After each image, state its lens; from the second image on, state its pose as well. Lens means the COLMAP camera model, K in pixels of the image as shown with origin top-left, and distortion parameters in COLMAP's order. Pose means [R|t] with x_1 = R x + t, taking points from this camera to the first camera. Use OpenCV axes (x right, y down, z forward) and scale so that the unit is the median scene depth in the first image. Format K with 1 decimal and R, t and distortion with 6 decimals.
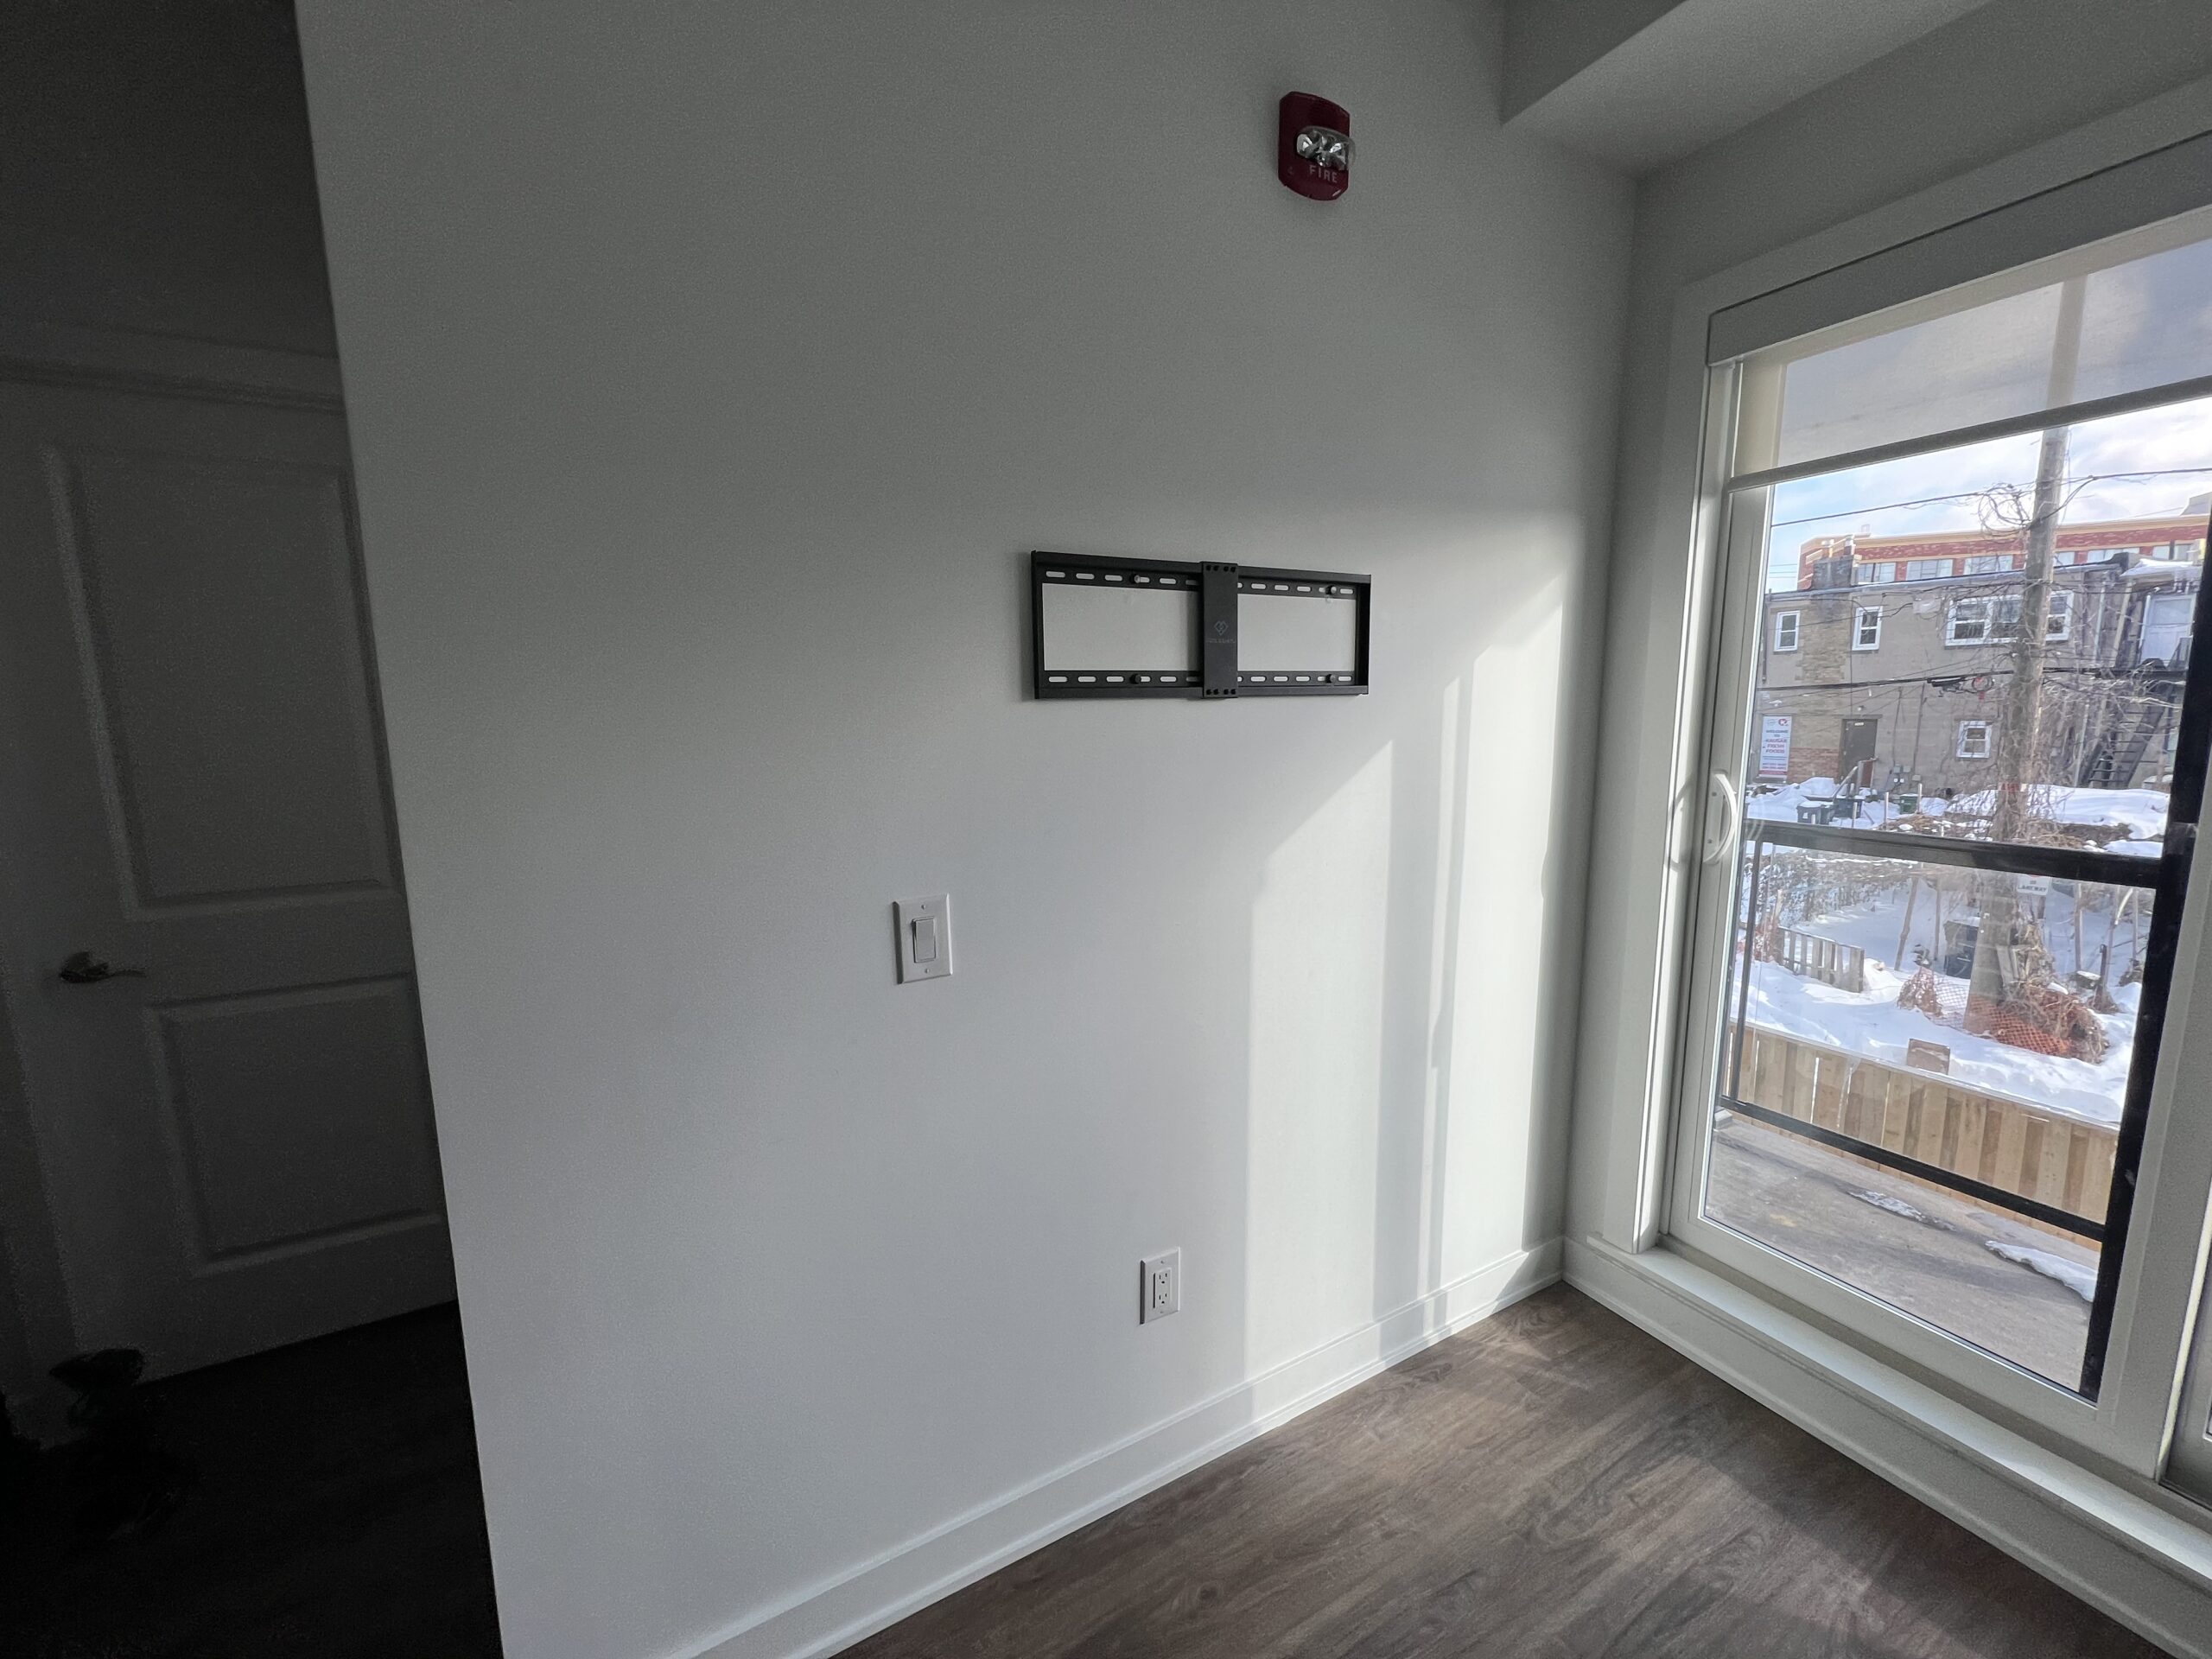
lens RADIAL K [[896.7, 0, 1106.0], [0, 896.7, 829.5], [0, 0, 1]] dist [-0.000673, -0.000027]
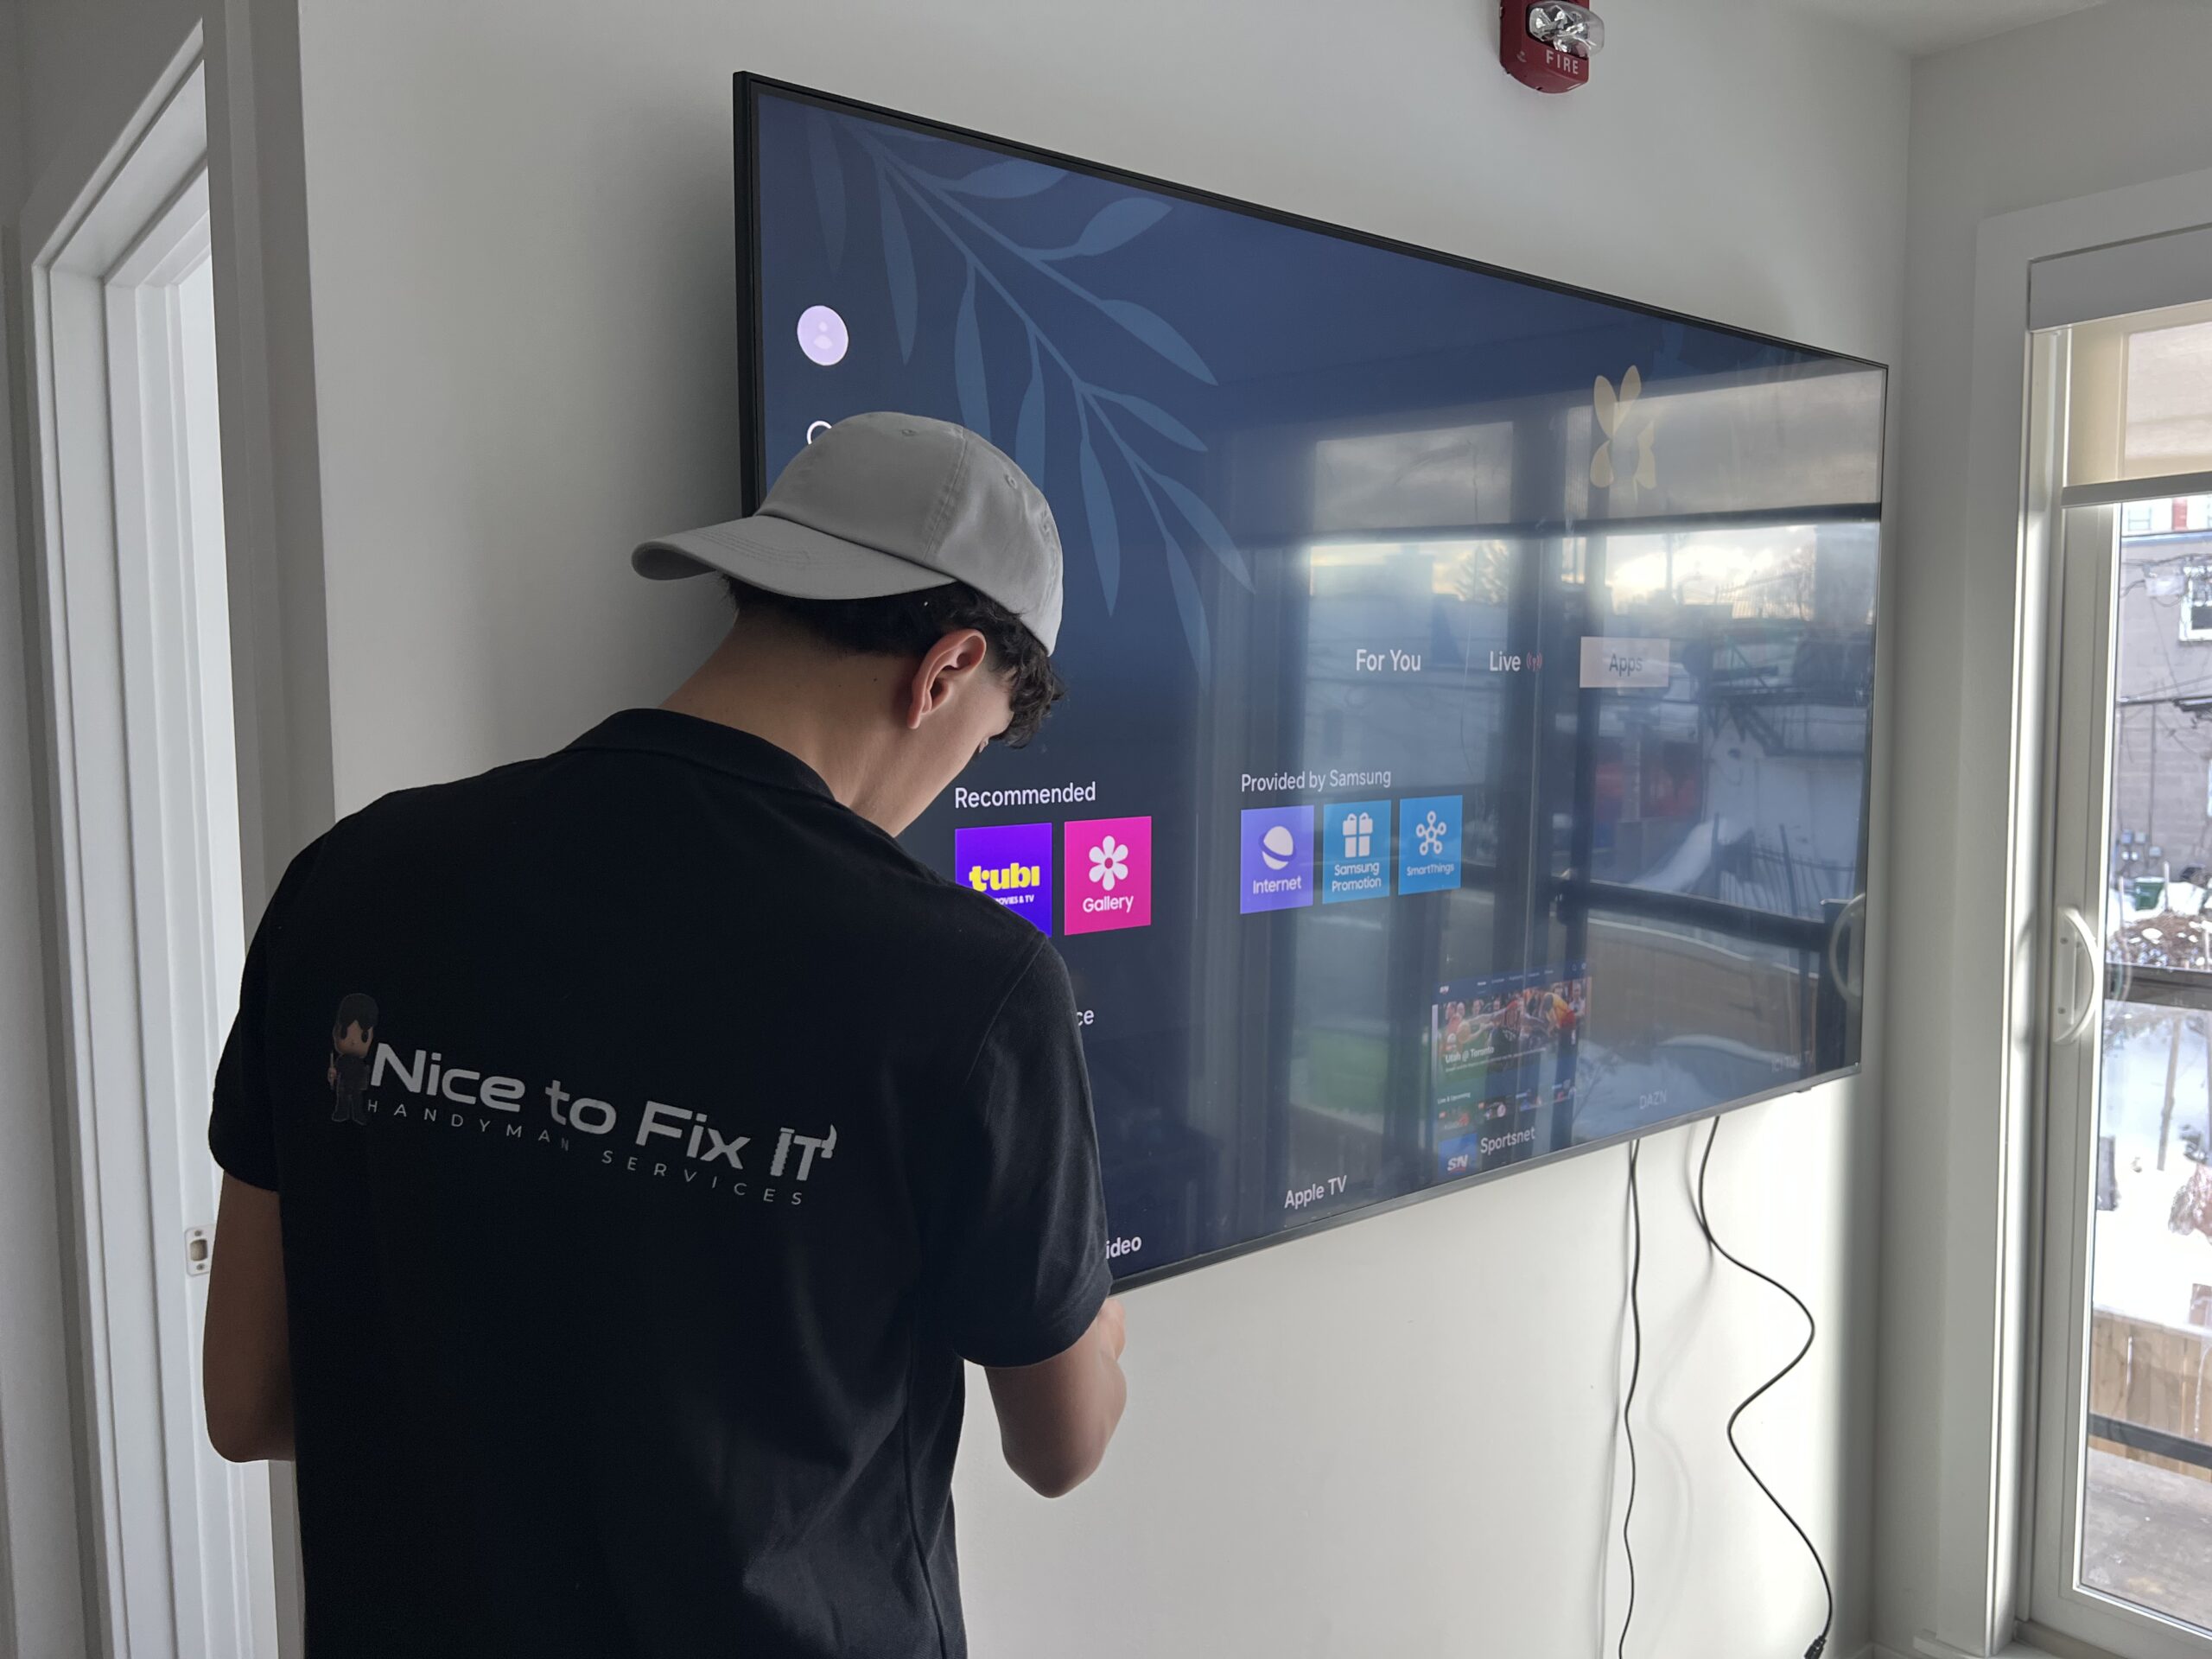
lens RADIAL K [[1671.1, 0, 1106.0], [0, 1671.1, 829.5], [0, 0, 1]] dist [0.087236, -0.110205]
pose [[0.981973, -0.009393, 0.188789, -0.258218], [0.023553, 0.997061, -0.072904, -0.044226], [-0.187549, 0.076036, 0.979308, -0.118516]]
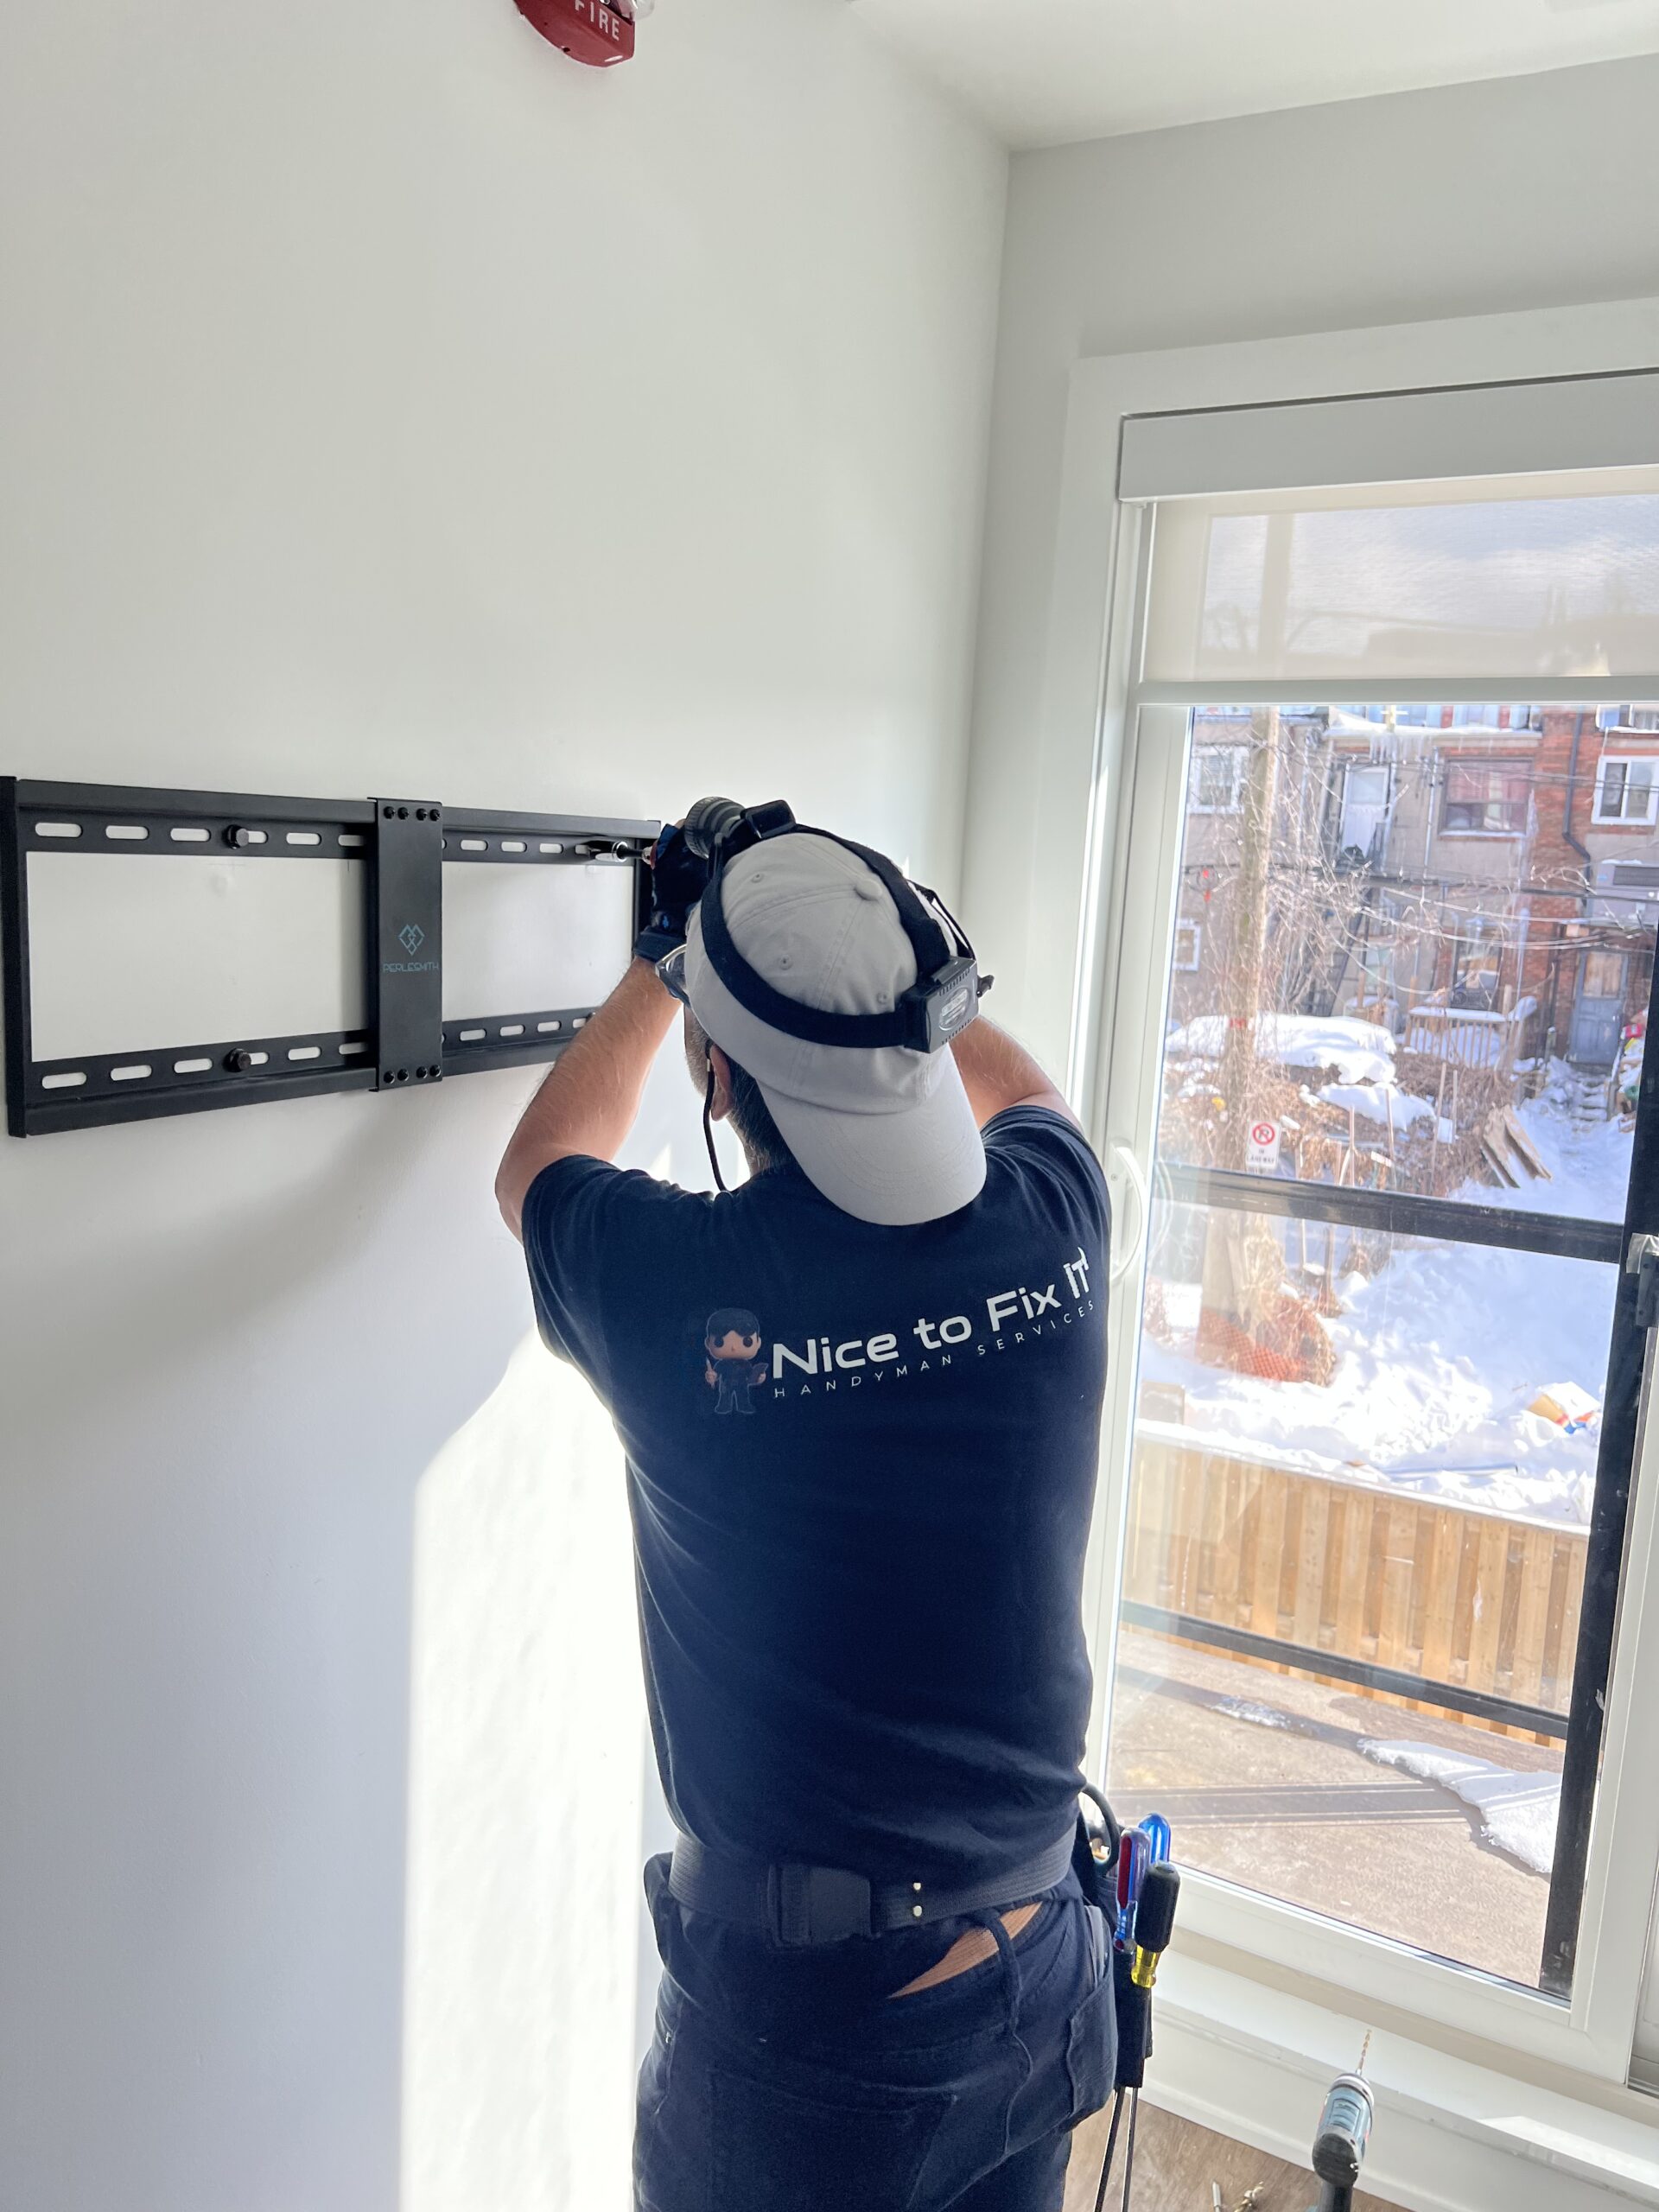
lens RADIAL K [[1671.1, 0, 829.5], [0, 1671.1, 1106.0], [0, 0, 1]] dist [0.087236, -0.110205]
pose [[0.841379, -0.027584, 0.539741, -0.123116], [0.016202, 0.999535, 0.025826, -0.117713], [-0.540203, -0.012985, 0.841435, 0.106959]]
